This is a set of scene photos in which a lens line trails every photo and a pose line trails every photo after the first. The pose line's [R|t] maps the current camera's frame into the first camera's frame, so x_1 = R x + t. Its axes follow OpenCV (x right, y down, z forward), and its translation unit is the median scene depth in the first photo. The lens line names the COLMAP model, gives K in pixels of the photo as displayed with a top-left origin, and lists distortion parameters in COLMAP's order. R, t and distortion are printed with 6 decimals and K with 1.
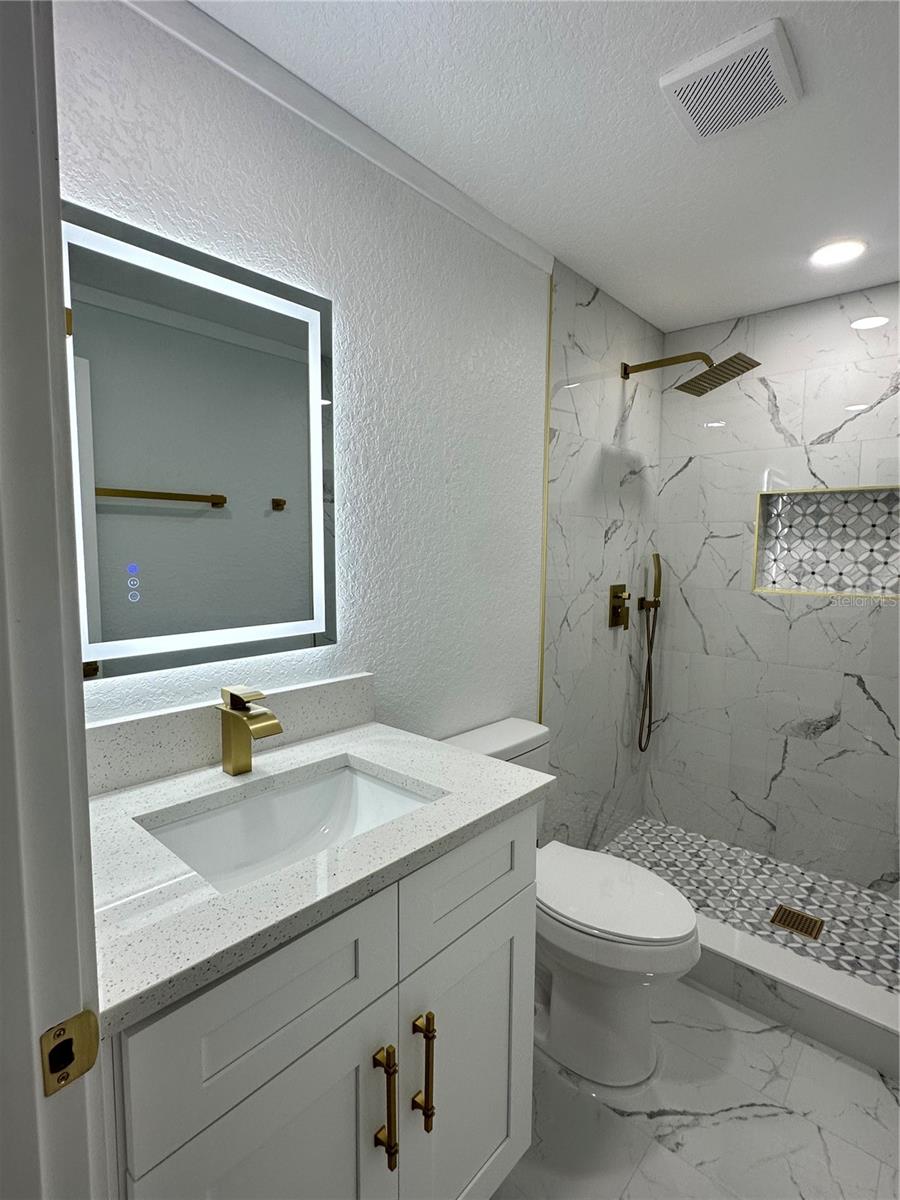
lens RADIAL K [[584.8, 0, 450.0], [0, 584.8, 600.0], [0, 0, 1]] dist [-0.003591, 0.000853]
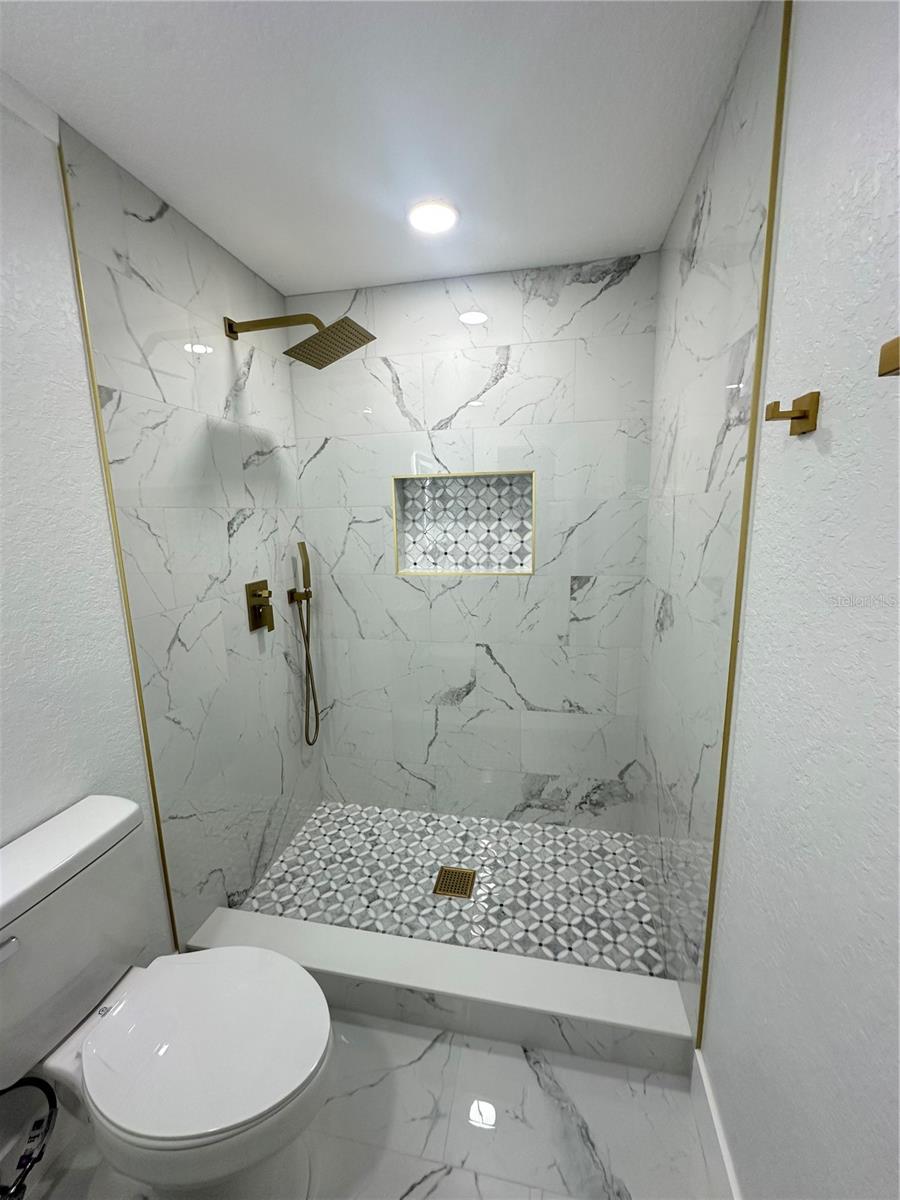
lens RADIAL K [[479.7, 0, 450.0], [0, 479.7, 600.0], [0, 0, 1]] dist [-0.002360, 0.000765]
pose [[0.864625, -0.120809, 0.487677, 0.205987], [0.078534, 0.991226, 0.106314, -0.059587], [-0.496242, -0.053622, 0.866526, 0.248971]]
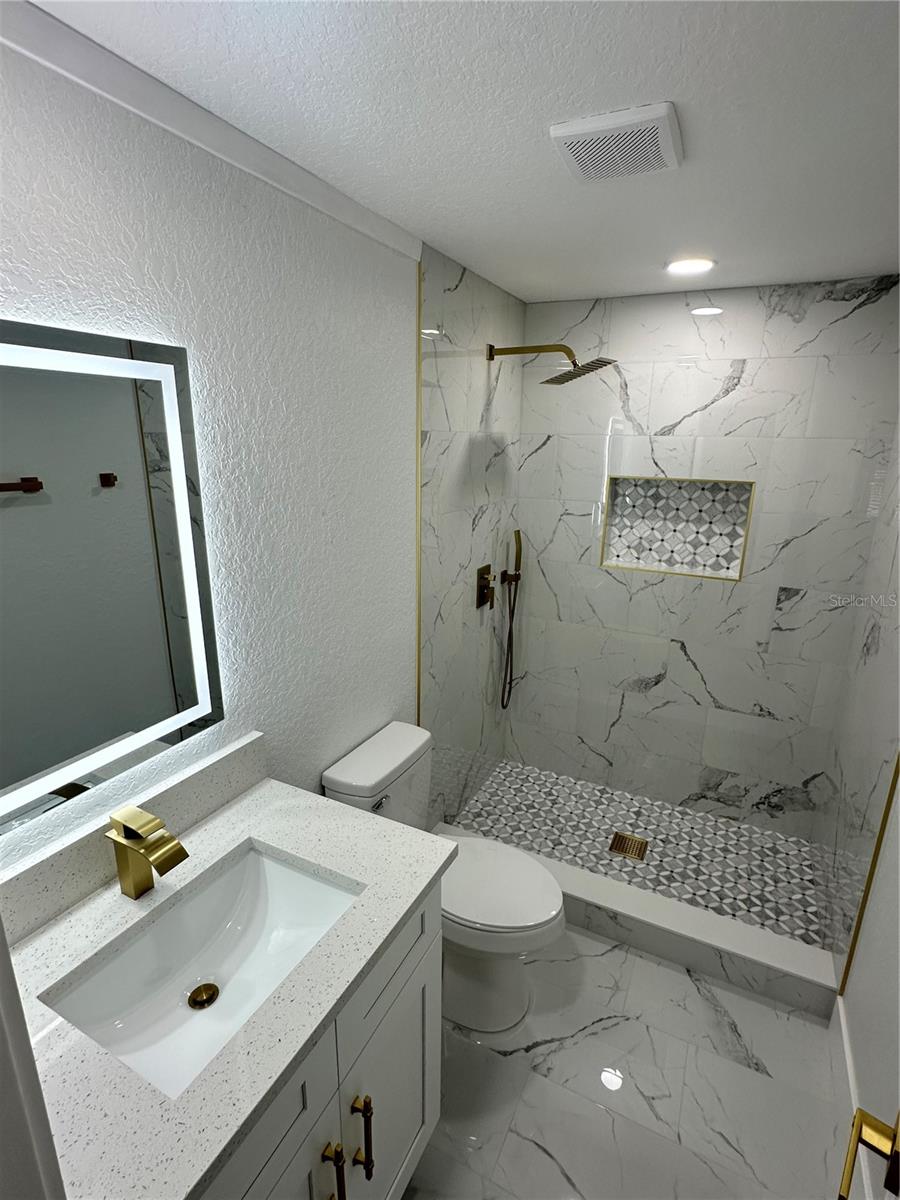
lens RADIAL K [[584.8, 0, 450.0], [0, 584.8, 600.0], [0, 0, 1]] dist [-0.003591, 0.000853]
pose [[0.966051, -0.063797, 0.250351, -0.040102], [0.017492, 0.982959, 0.182991, -0.178867], [-0.257759, -0.172399, 0.950704, 0.017656]]
